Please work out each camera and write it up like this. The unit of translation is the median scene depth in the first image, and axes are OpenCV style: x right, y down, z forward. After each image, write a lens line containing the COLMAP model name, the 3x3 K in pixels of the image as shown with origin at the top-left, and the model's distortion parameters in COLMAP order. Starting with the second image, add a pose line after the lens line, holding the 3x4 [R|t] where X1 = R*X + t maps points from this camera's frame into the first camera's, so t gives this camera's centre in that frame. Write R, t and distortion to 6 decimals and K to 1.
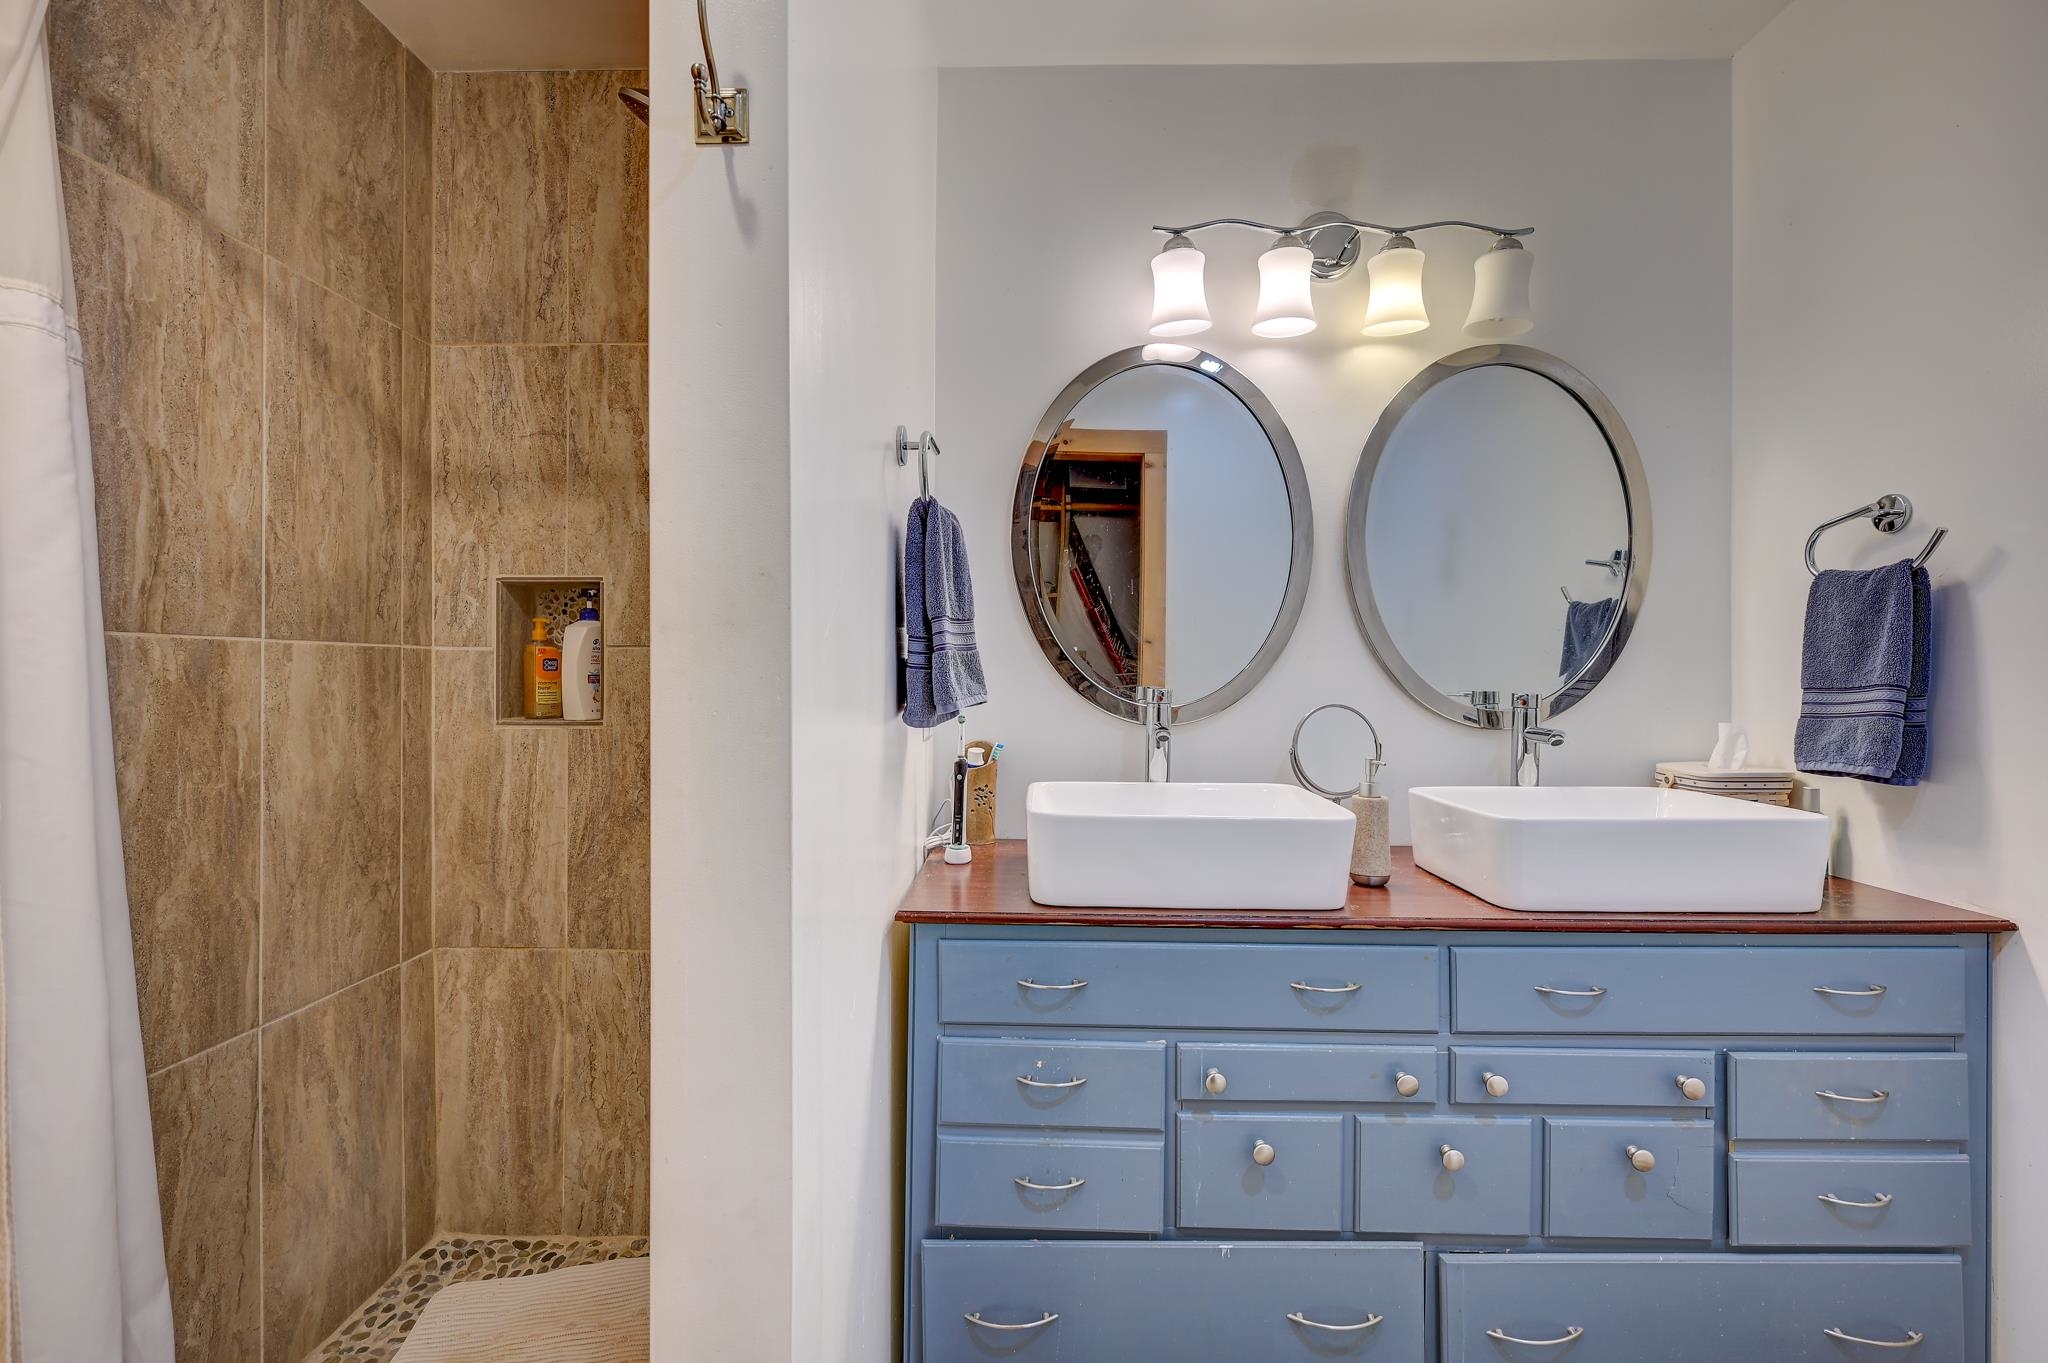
lens RADIAL K [[911.4, 0, 1033.4], [0, 911.4, 672.1], [0, 0, 1]] dist [-0.001216, 0.000165]
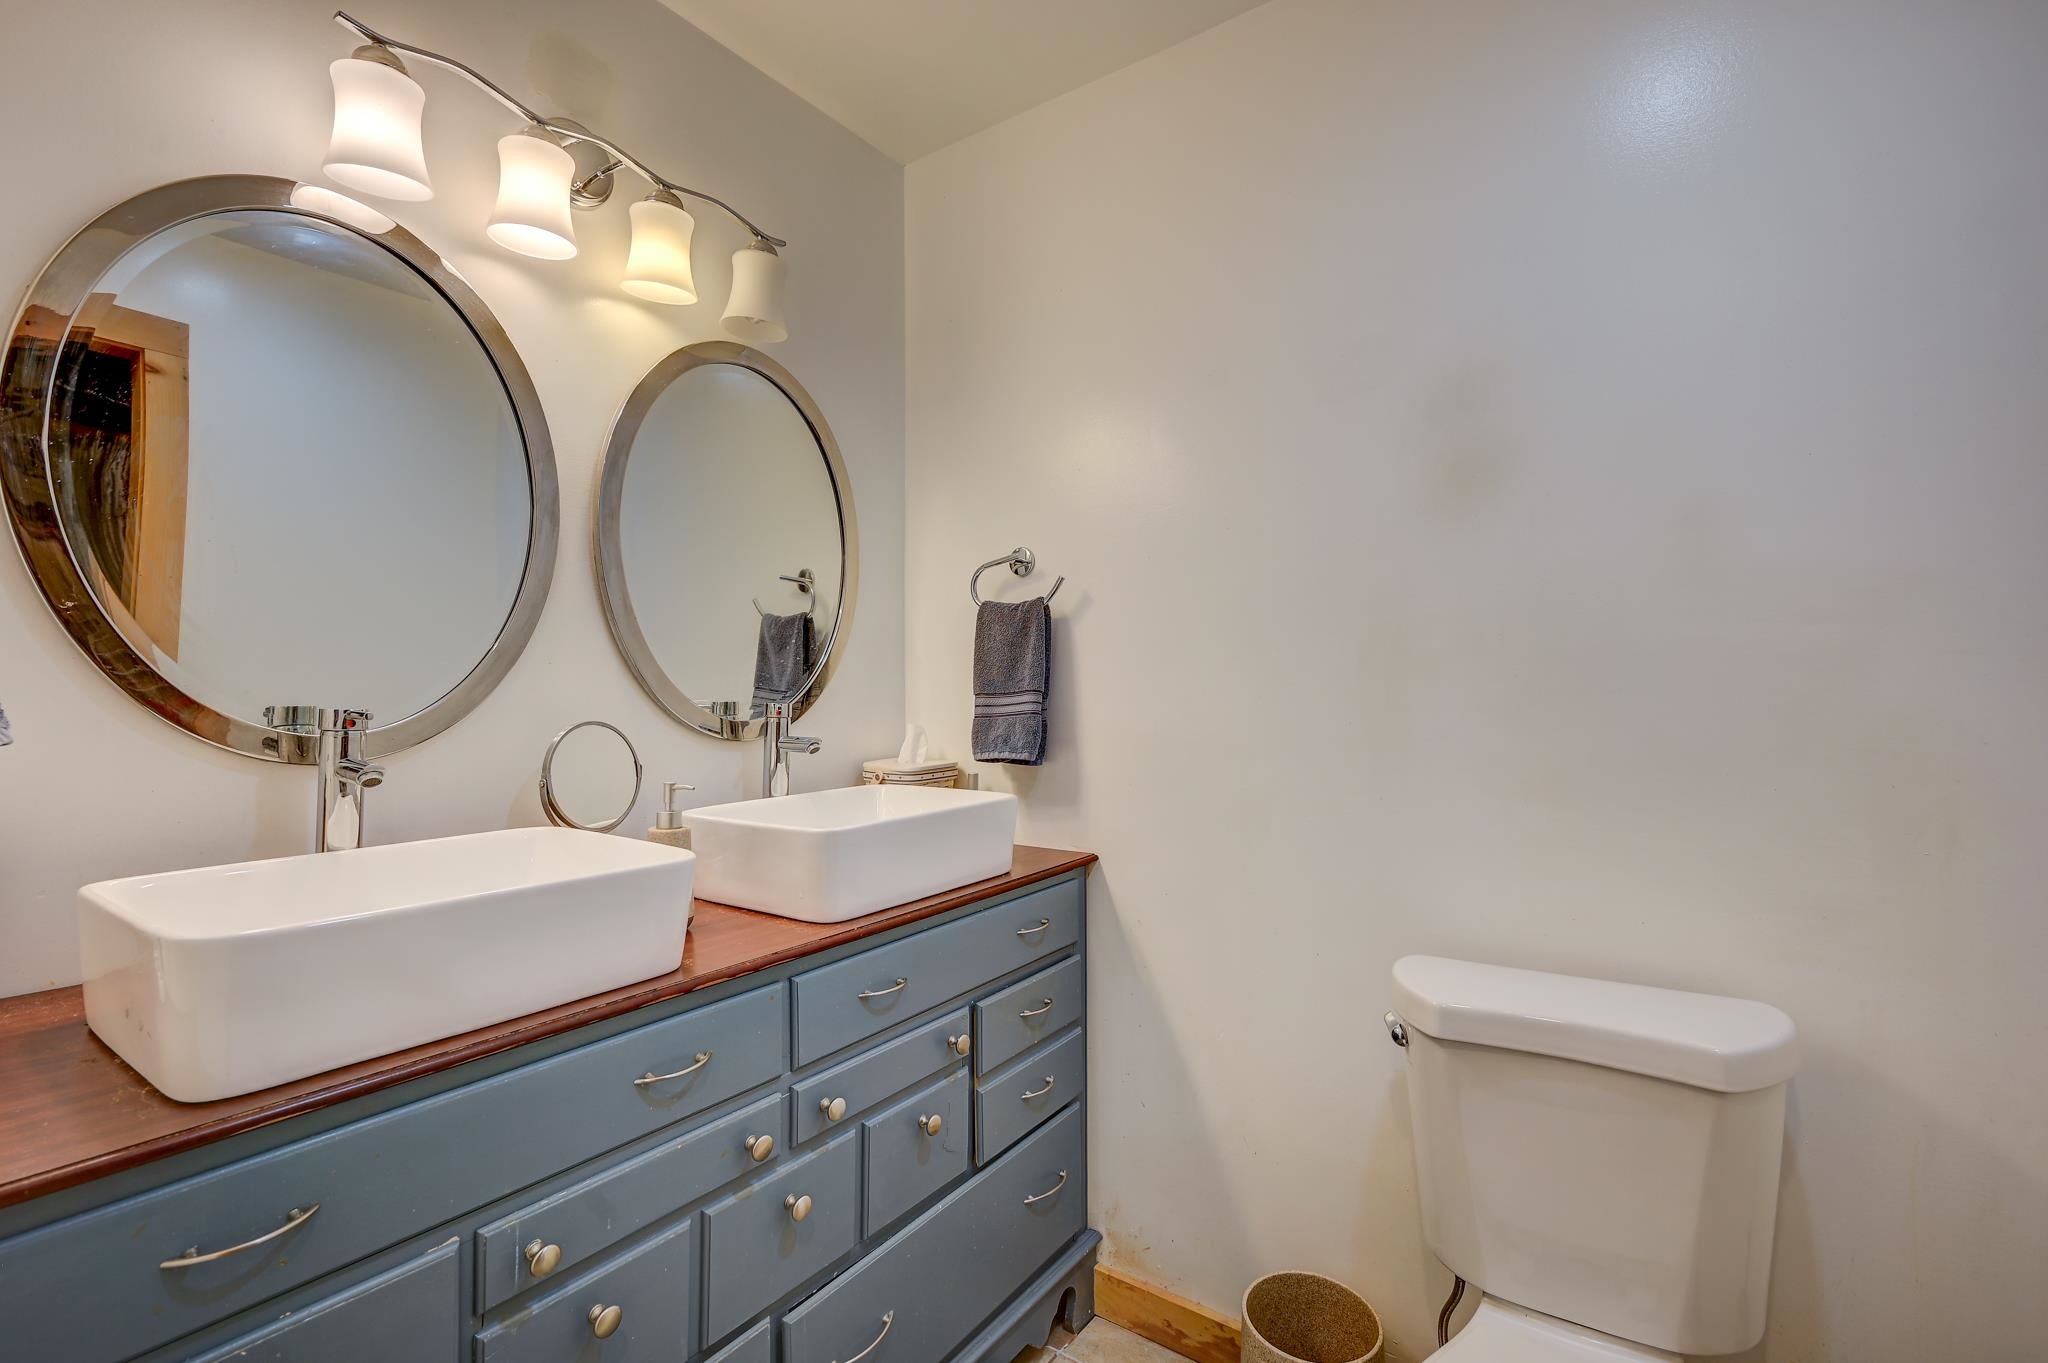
lens RADIAL K [[911.4, 0, 1033.4], [0, 911.4, 672.1], [0, 0, 1]] dist [-0.001216, 0.000165]
pose [[0.551777, 0.007207, 0.833960, -0.160393], [0.002305, 0.999946, -0.010167, 0.000662], [-0.833988, 0.007532, 0.551731, 0.249548]]
